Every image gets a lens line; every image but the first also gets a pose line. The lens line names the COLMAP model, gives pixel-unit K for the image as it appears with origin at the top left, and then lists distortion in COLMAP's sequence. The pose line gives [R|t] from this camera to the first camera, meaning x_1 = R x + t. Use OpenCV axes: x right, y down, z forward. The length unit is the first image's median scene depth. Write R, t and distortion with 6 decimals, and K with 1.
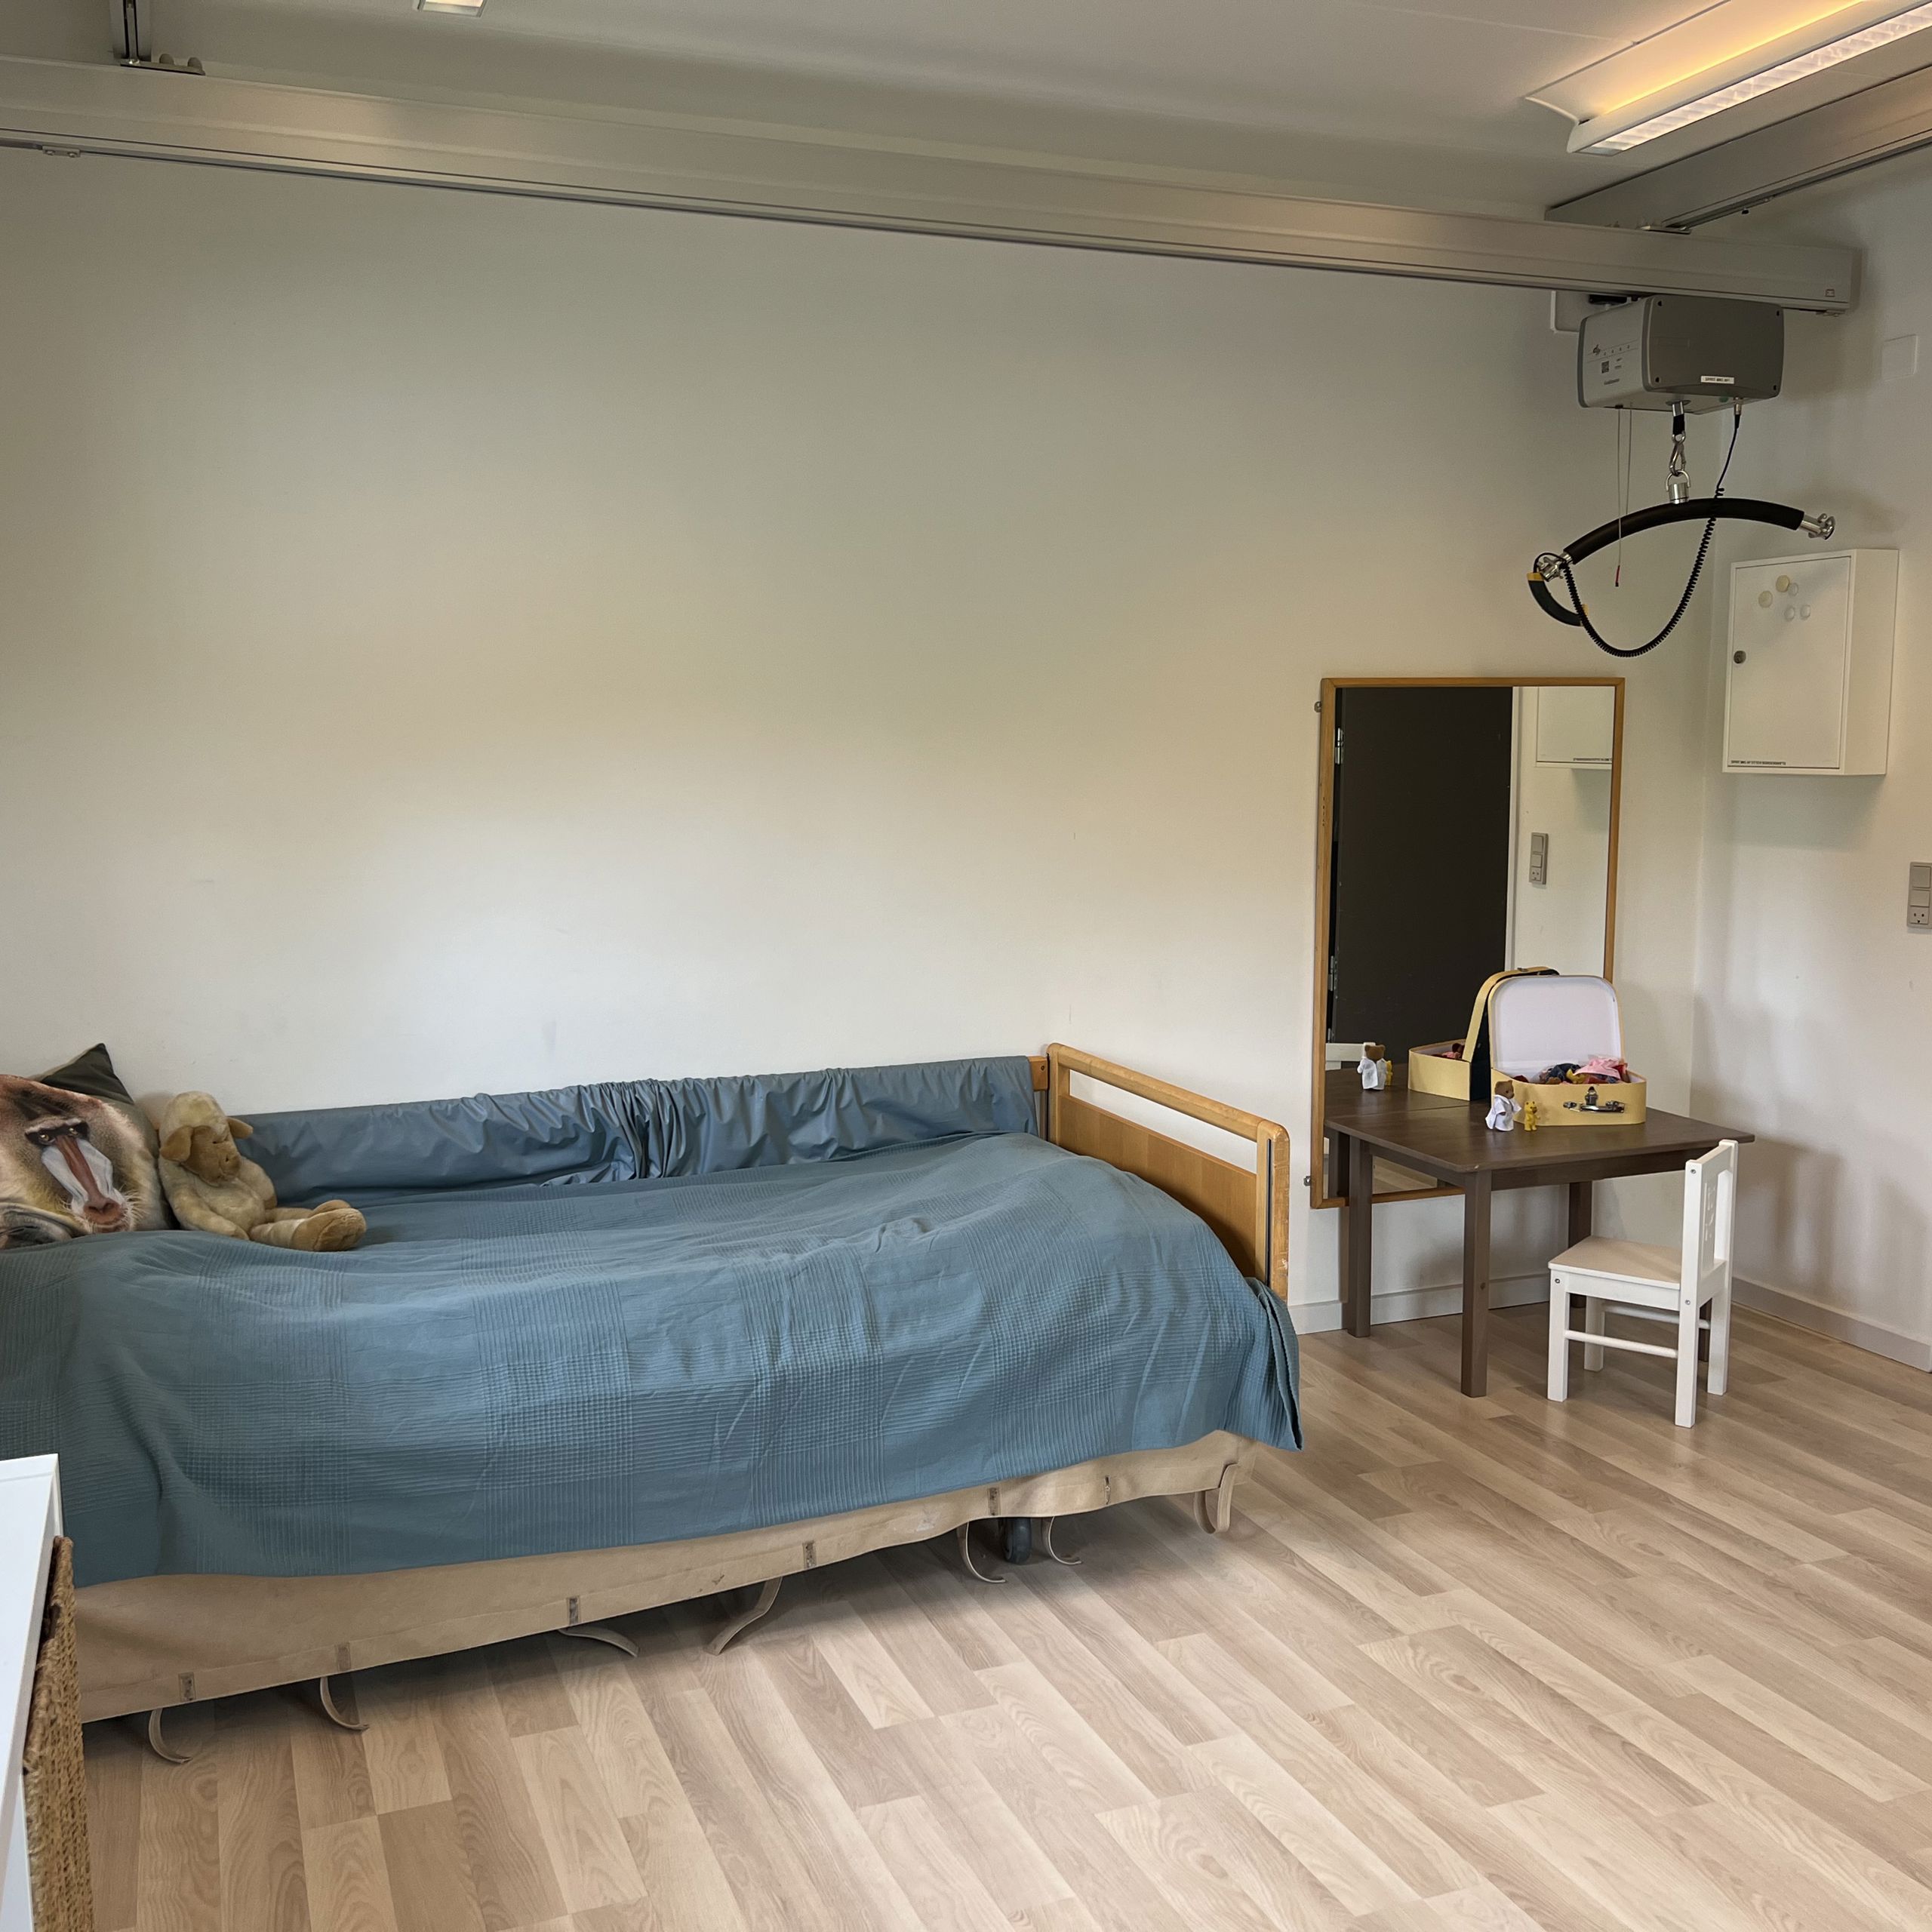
lens RADIAL K [[1924.7, 0, 966.0], [0, 1924.7, 966.0], [0, 0, 1]] dist [0.064040, -0.106456]
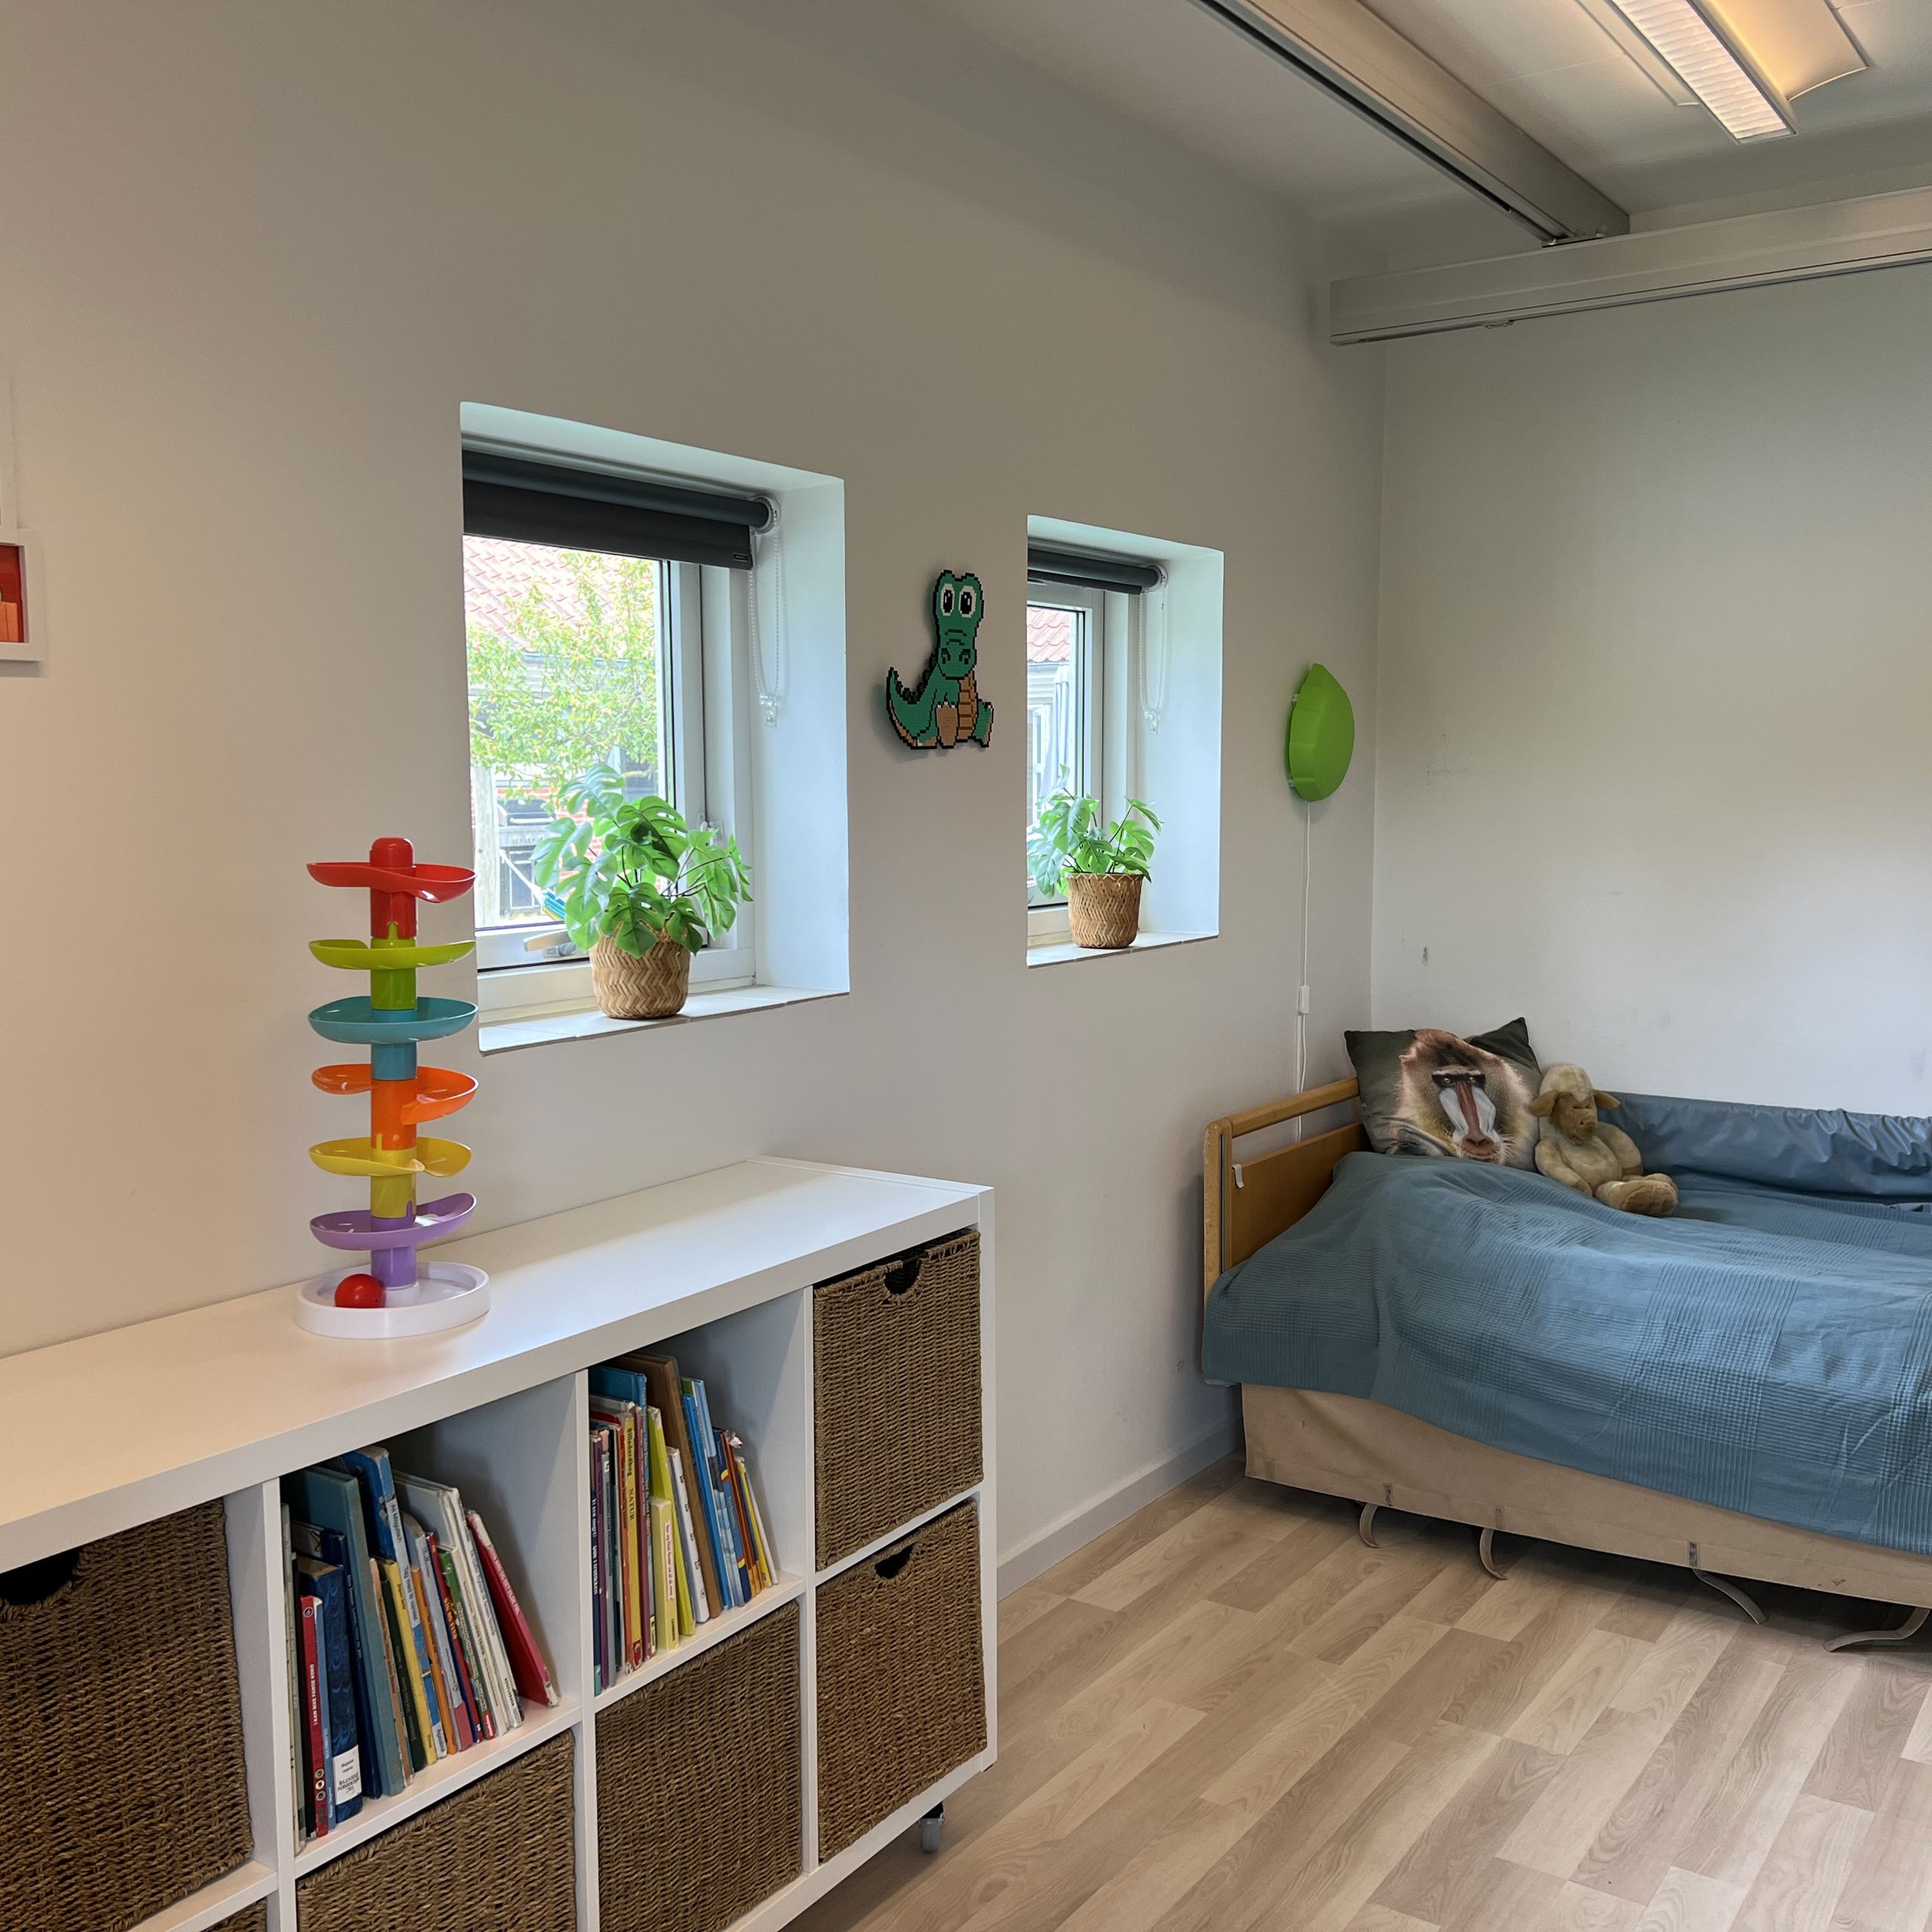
lens RADIAL K [[1924.7, 0, 966.0], [0, 1924.7, 966.0], [0, 0, 1]] dist [0.064040, -0.106456]
pose [[0.557977, 0.088646, -0.825108, 0.428395], [-0.102450, 0.994031, 0.037513, -0.003336], [0.823508, 0.063601, 0.563728, 0.003292]]
